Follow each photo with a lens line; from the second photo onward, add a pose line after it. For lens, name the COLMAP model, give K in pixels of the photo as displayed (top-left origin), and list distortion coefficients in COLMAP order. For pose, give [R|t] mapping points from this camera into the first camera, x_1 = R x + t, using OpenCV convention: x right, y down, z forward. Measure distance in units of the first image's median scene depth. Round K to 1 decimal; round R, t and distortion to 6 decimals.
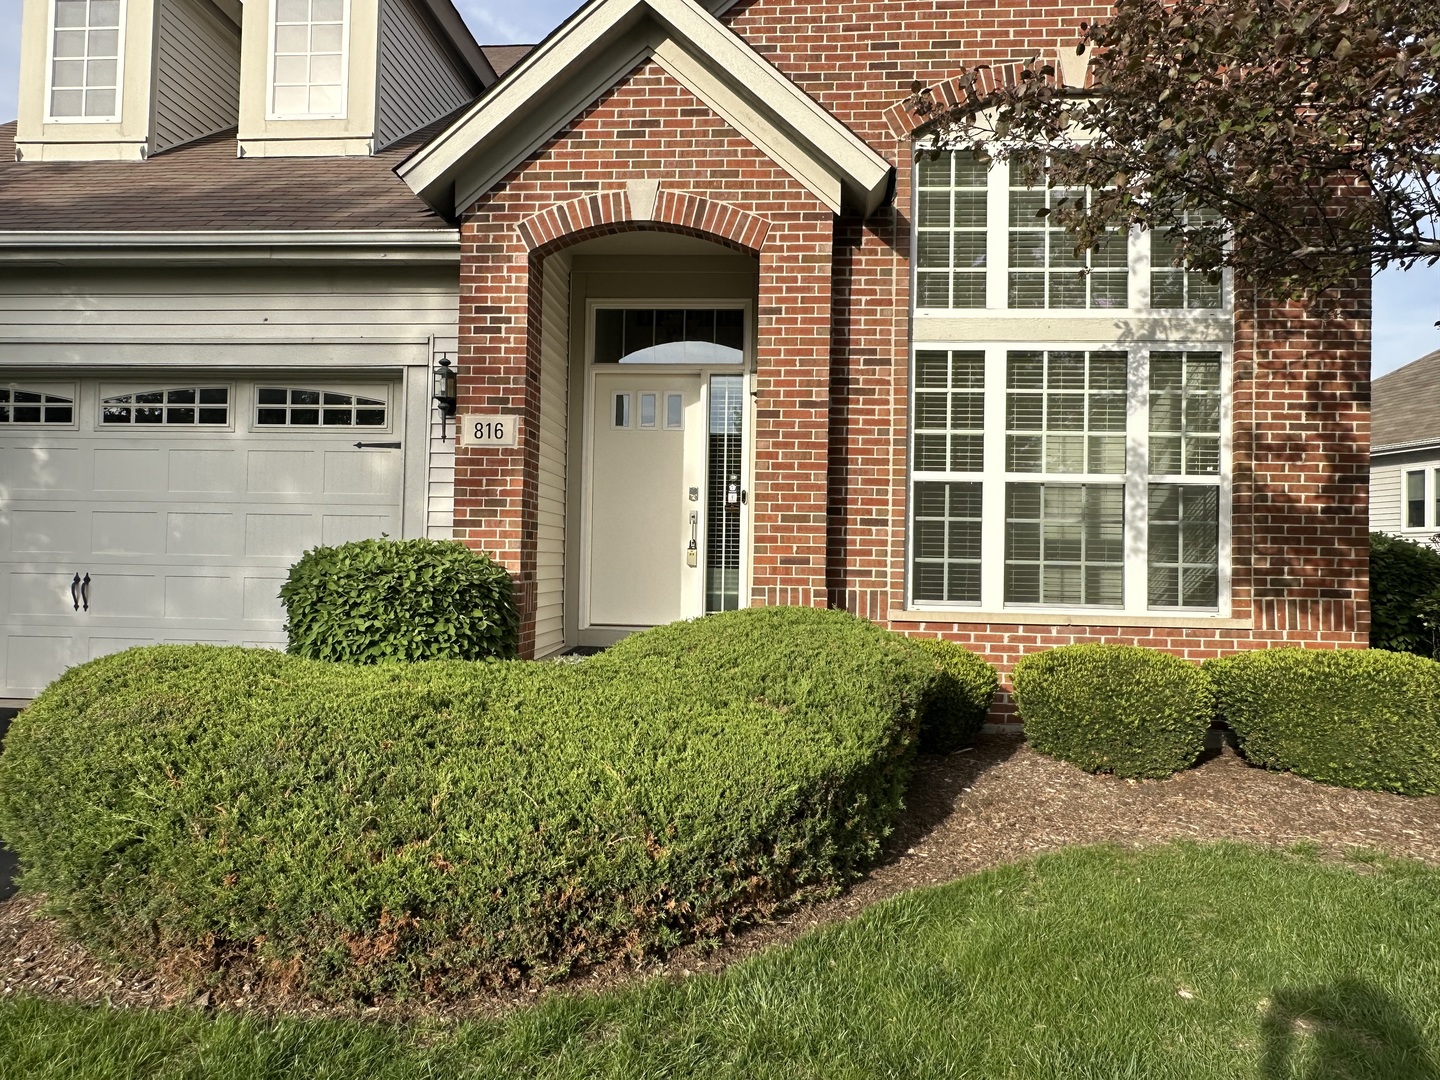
lens RADIAL K [[994.8, 0, 716.7], [0, 994.8, 532.3], [0, 0, 1]] dist [0.017099, -0.004995]
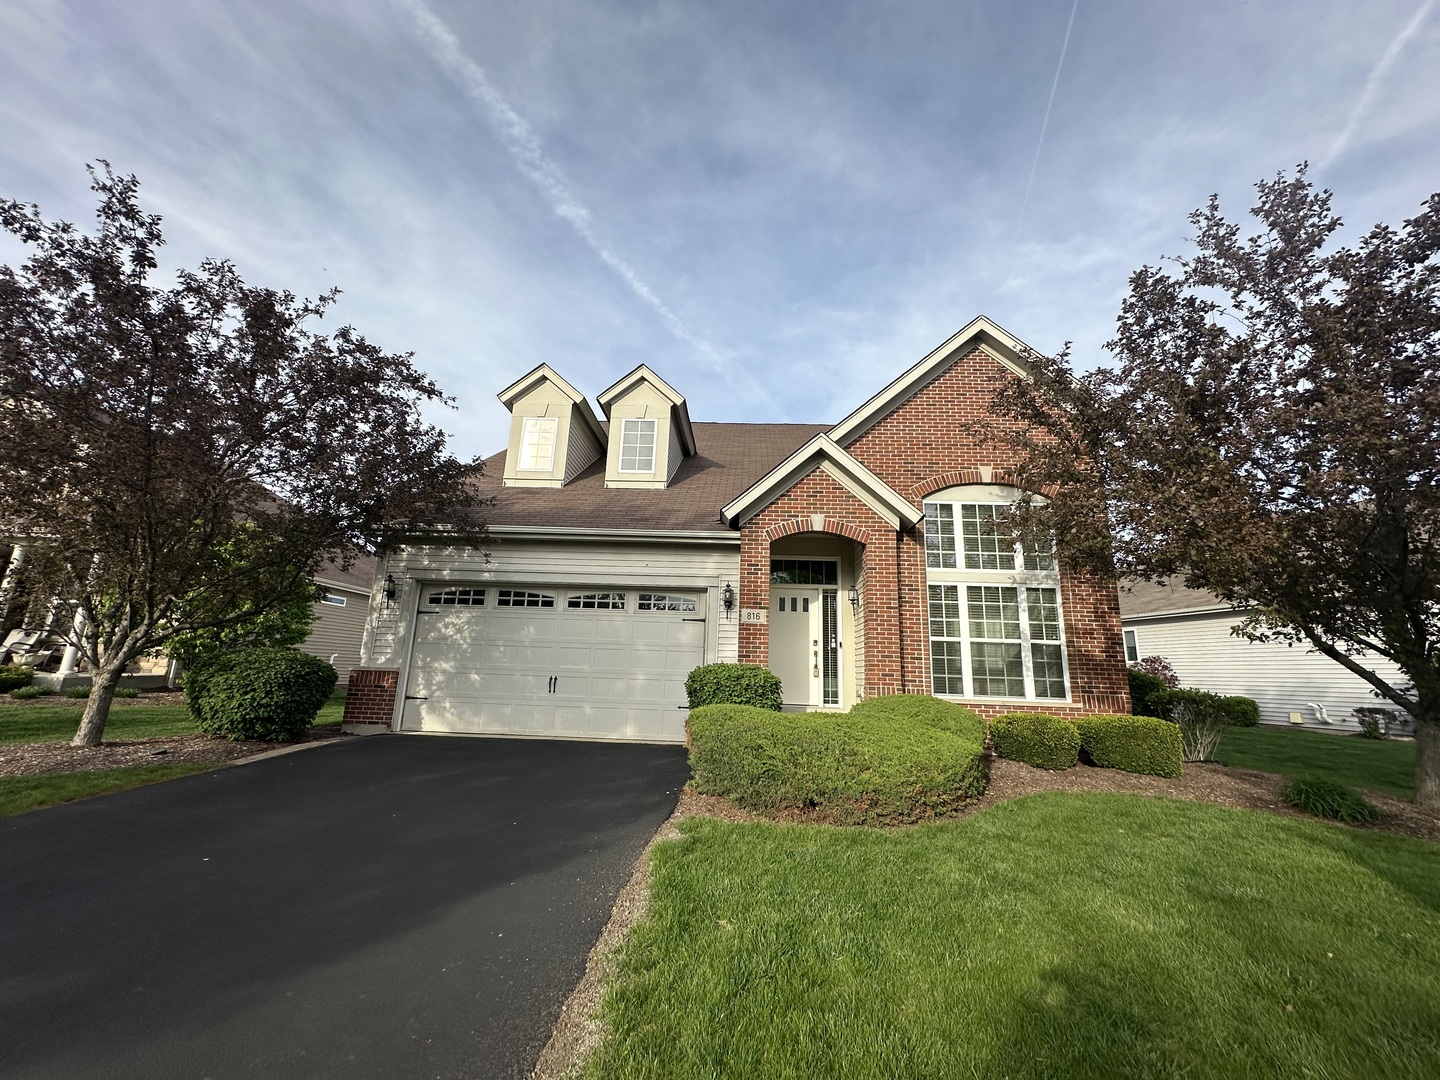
lens RADIAL K [[575.4, 0, 718.2], [0, 575.4, 540.5], [0, 0, 1]] dist [0.014385, 0.000542]
pose [[0.999048, 0.022717, 0.037253, -0.362246], [-0.015029, 0.980692, -0.194982, -0.010586], [-0.040963, 0.194236, 0.980099, -0.358345]]
